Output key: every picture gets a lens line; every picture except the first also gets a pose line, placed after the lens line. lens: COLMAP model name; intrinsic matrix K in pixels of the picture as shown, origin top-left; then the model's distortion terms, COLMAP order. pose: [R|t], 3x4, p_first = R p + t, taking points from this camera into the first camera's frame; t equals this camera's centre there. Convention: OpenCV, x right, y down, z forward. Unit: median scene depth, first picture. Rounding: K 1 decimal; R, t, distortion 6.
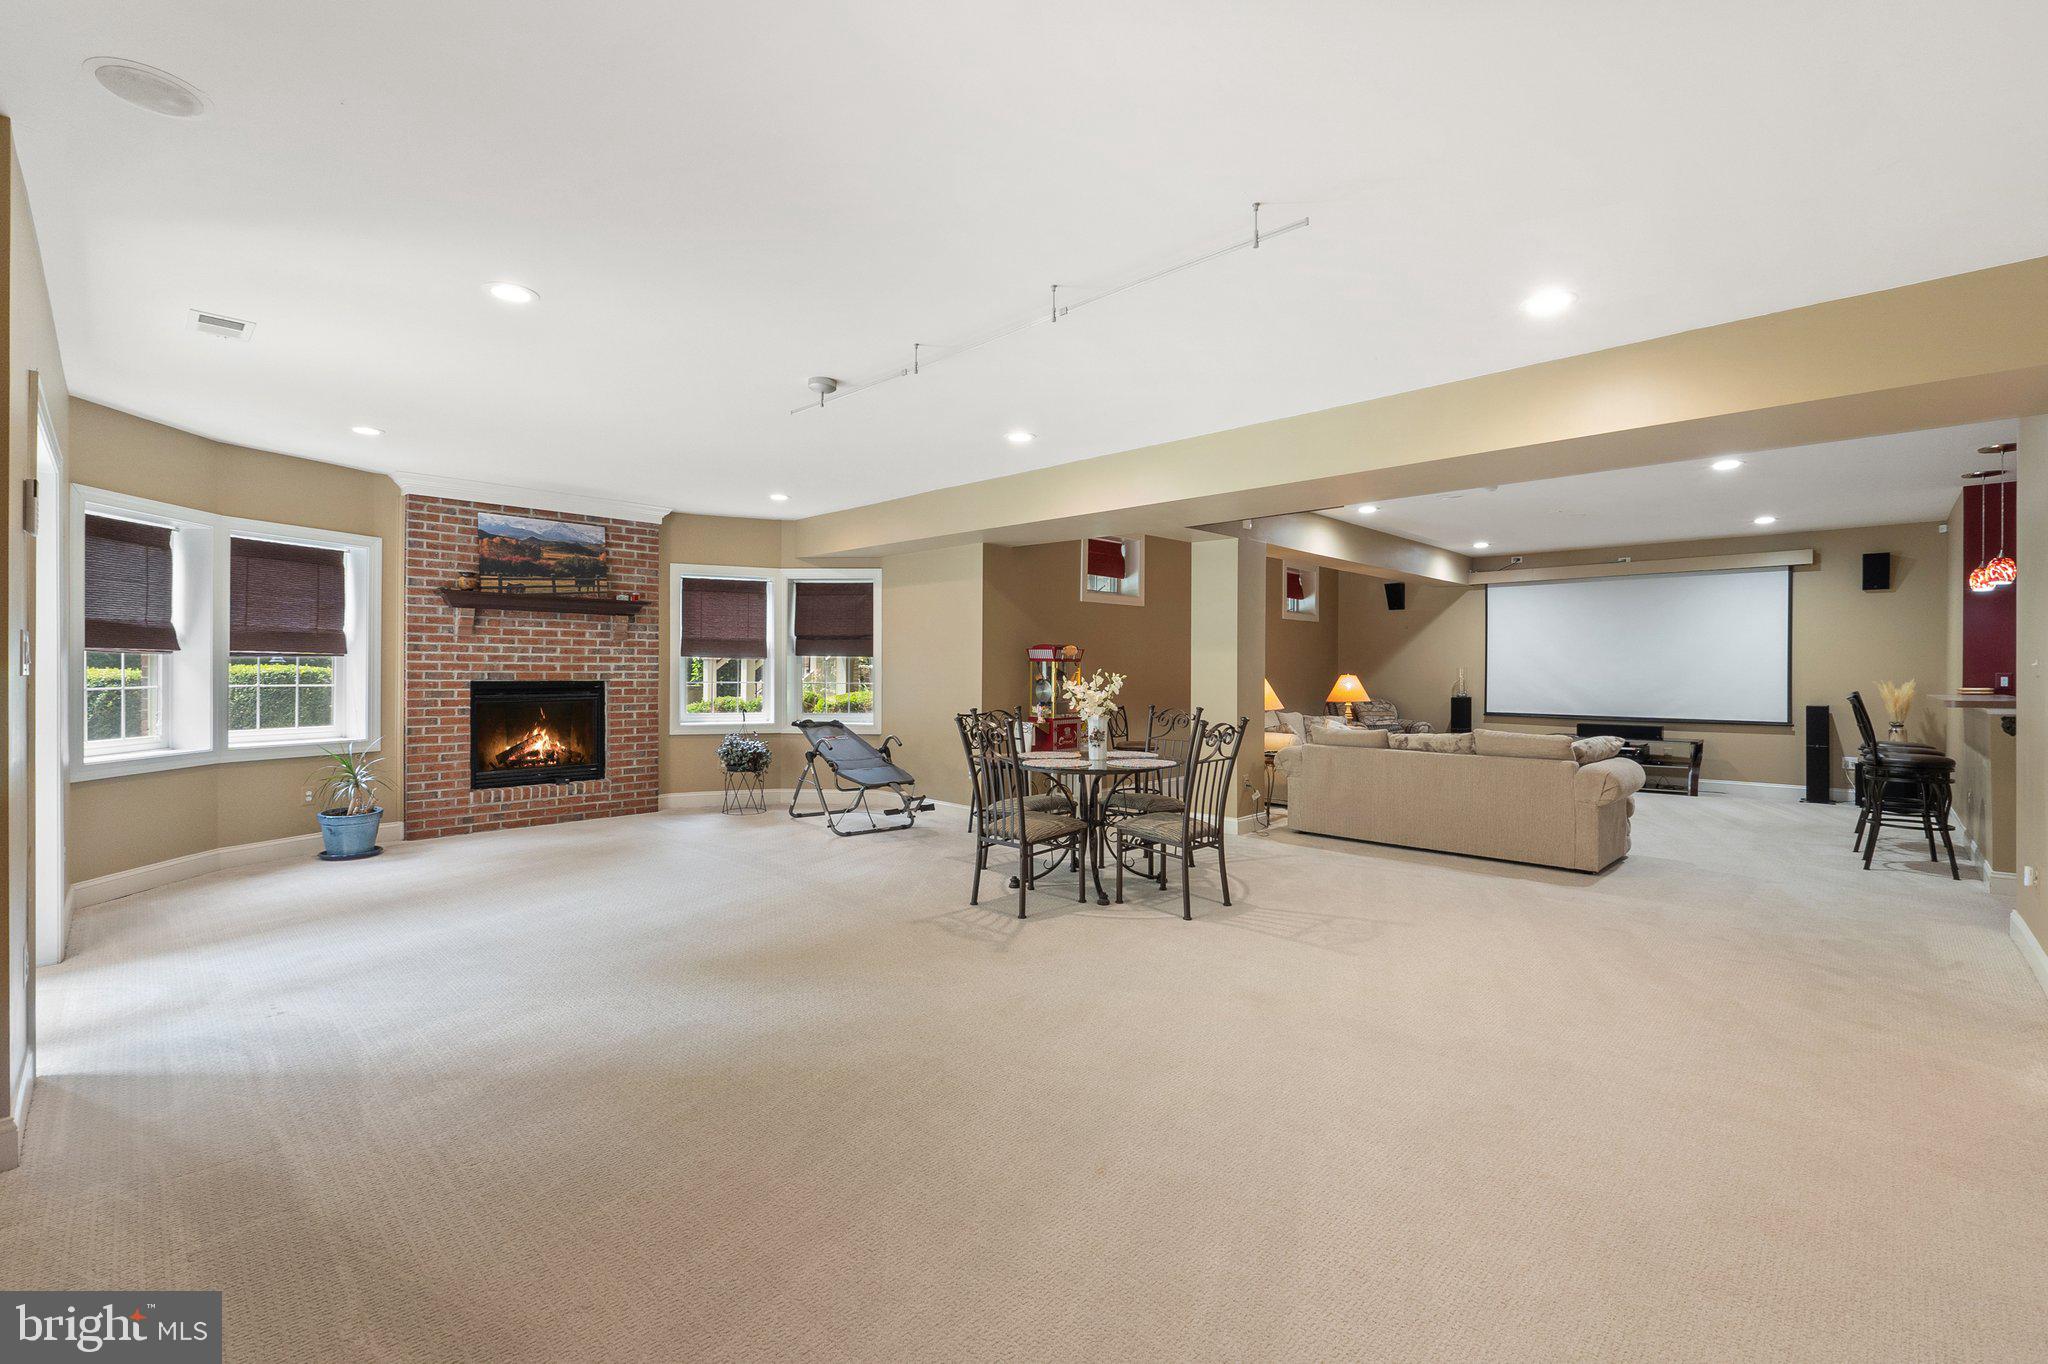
lens RADIAL K [[876.5, 0, 1019.4], [0, 876.5, 672.1], [0, 0, 1]] dist [-0.004533, 0.000135]
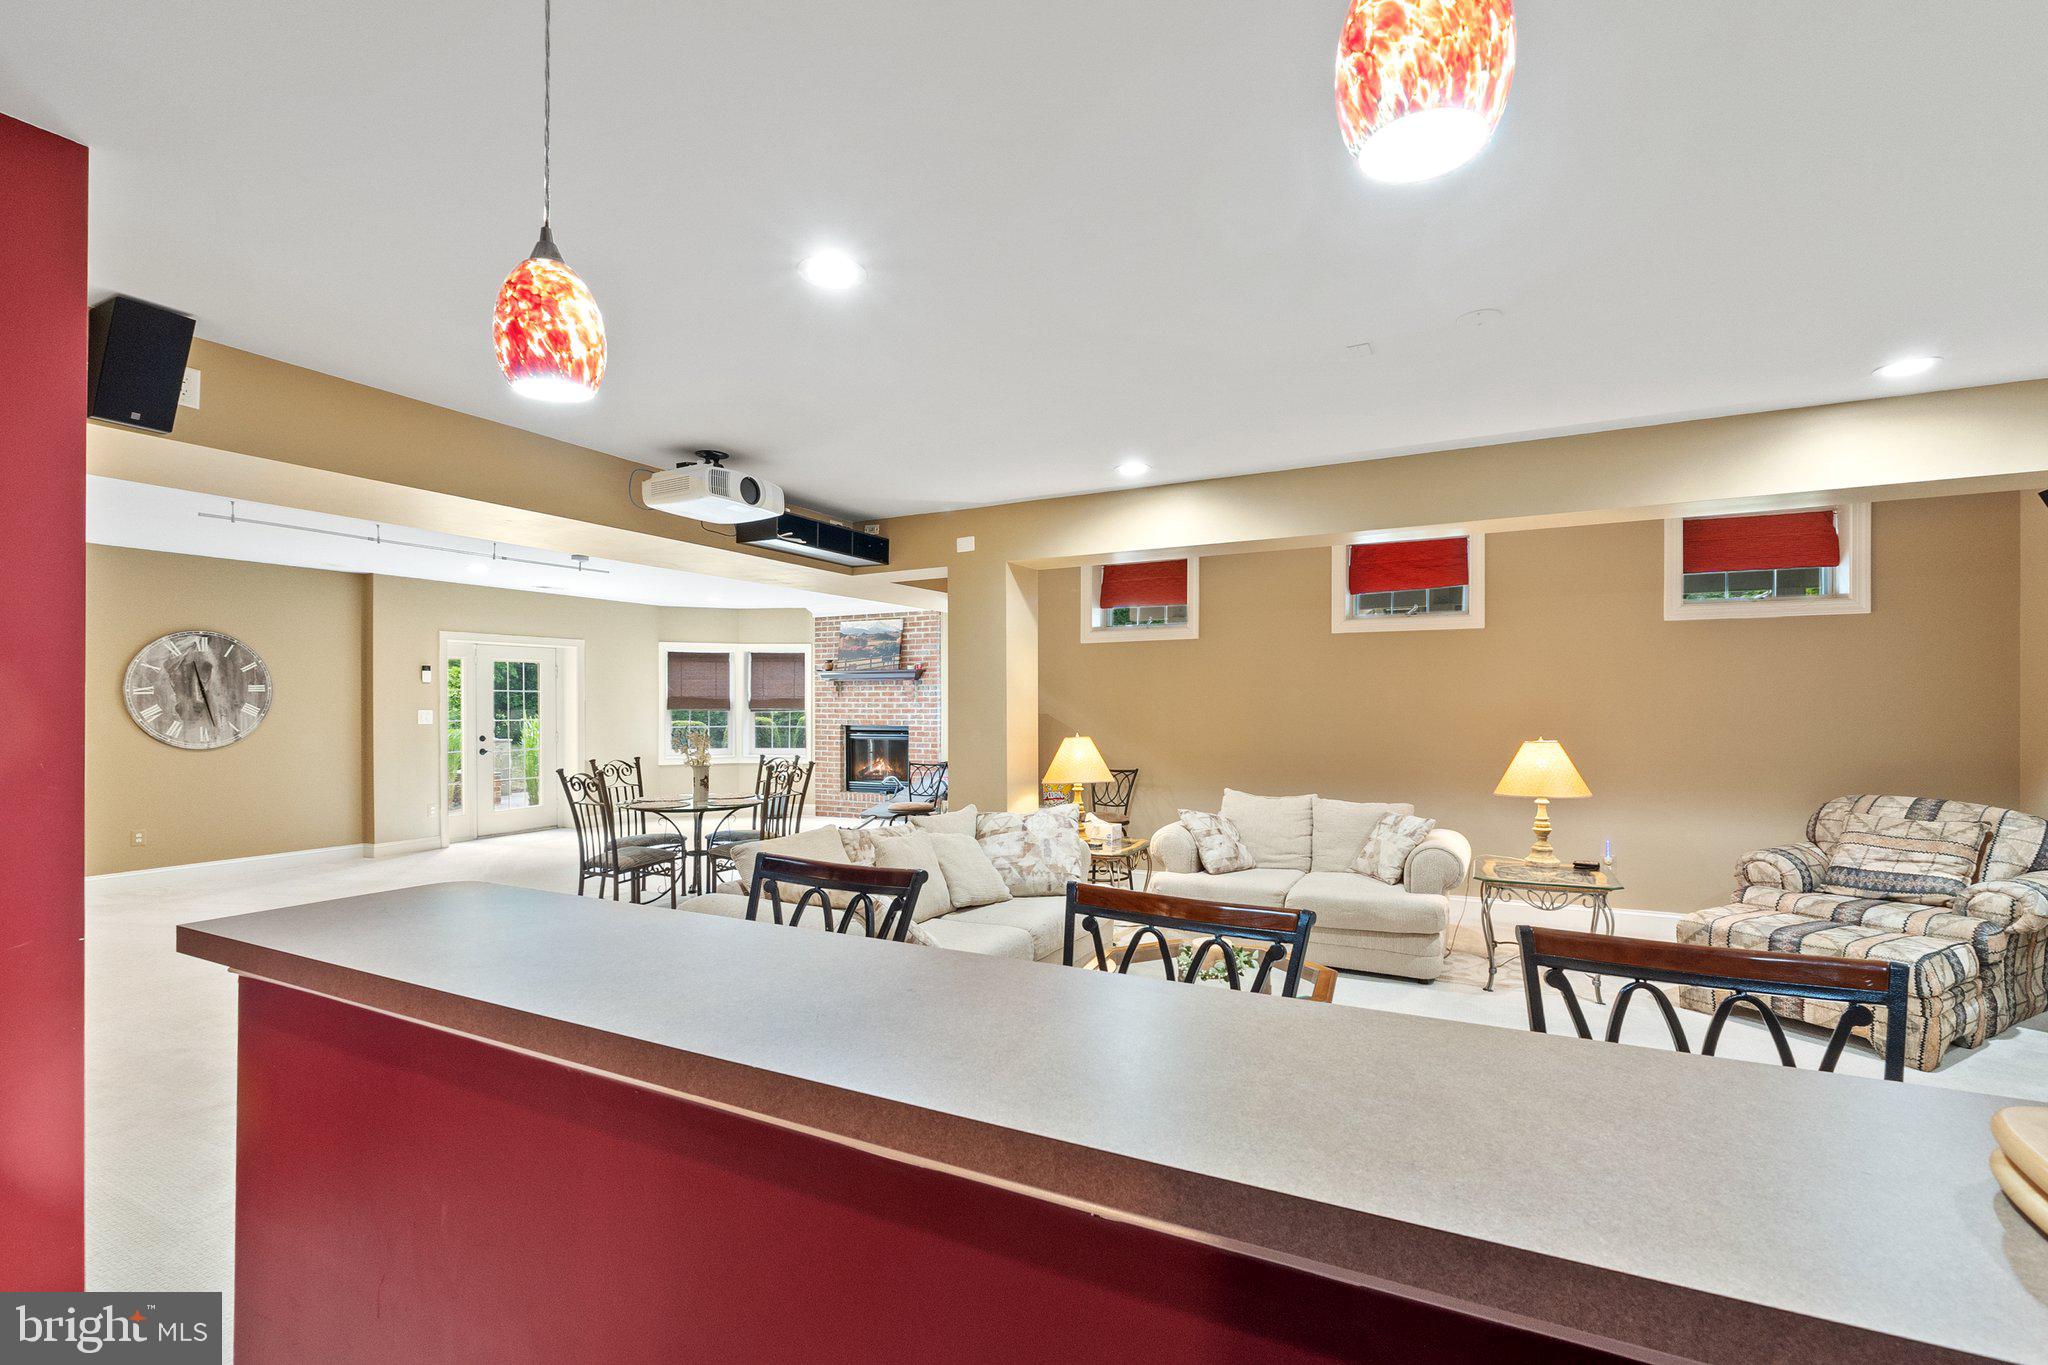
lens RADIAL K [[903.1, 0, 1037.1], [0, 903.1, 709.7], [0, 0, 1]] dist [-0.007645, 0.000709]
pose [[0.298956, 0.000536, -0.954267, 1.044548], [0.000636, 1.000000, 0.000761, -0.018666], [0.954267, -0.000835, 0.298956, 0.801294]]
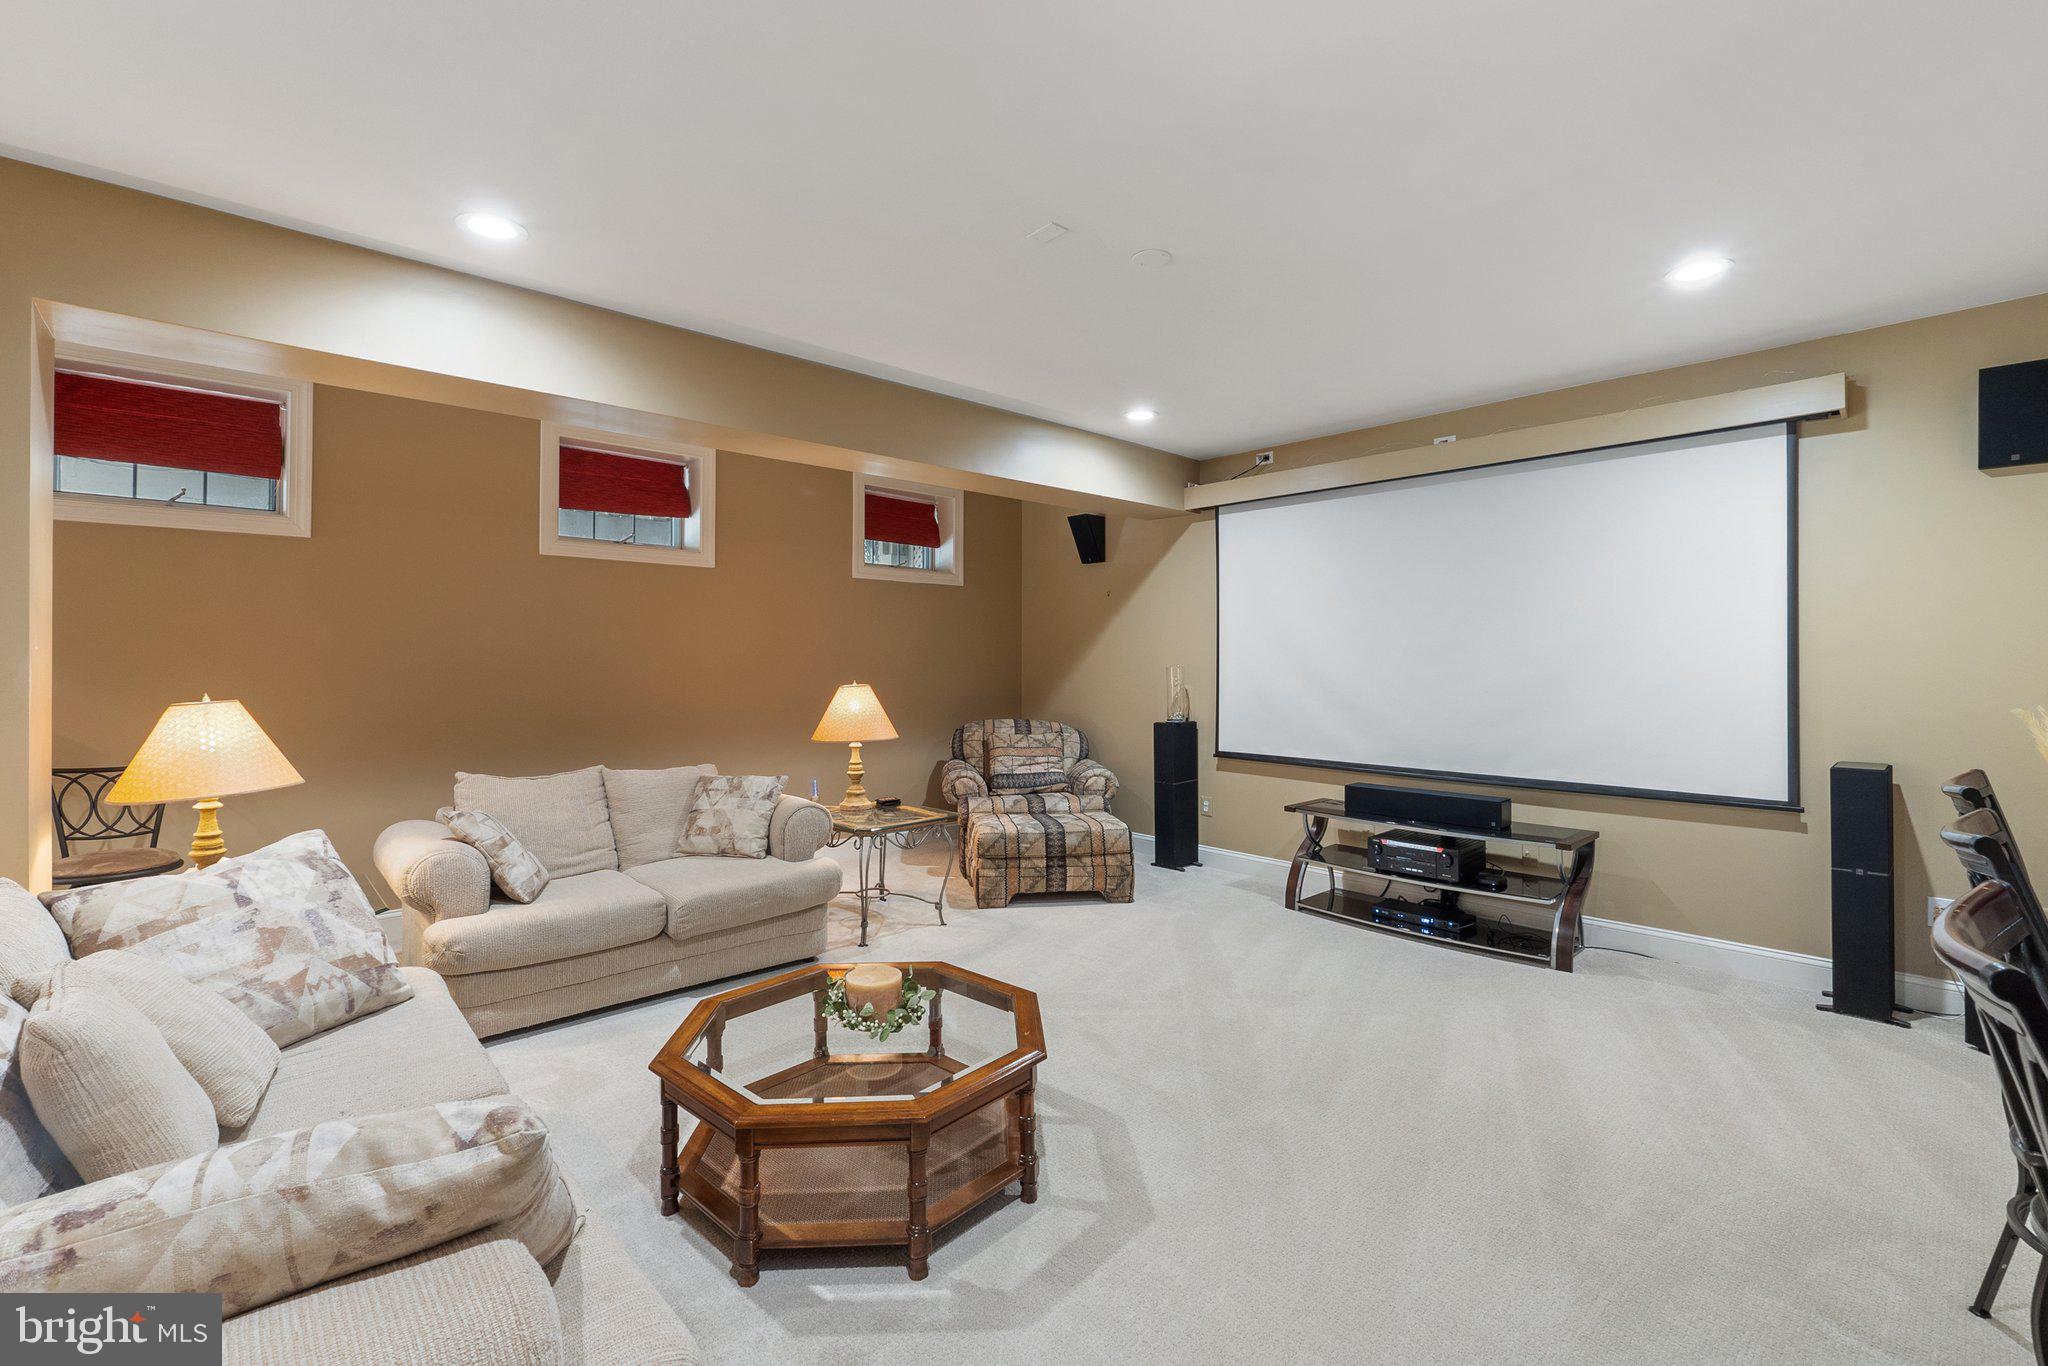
lens RADIAL K [[881.9, 0, 1020.1], [0, 881.9, 661.2], [0, 0, 1]] dist [-0.003854, -0.000077]
pose [[0.998673, -0.002333, -0.051451, 0.669487], [0.002109, 0.999988, -0.004413, -0.009289], [0.051460, 0.004299, 0.998666, 0.704486]]
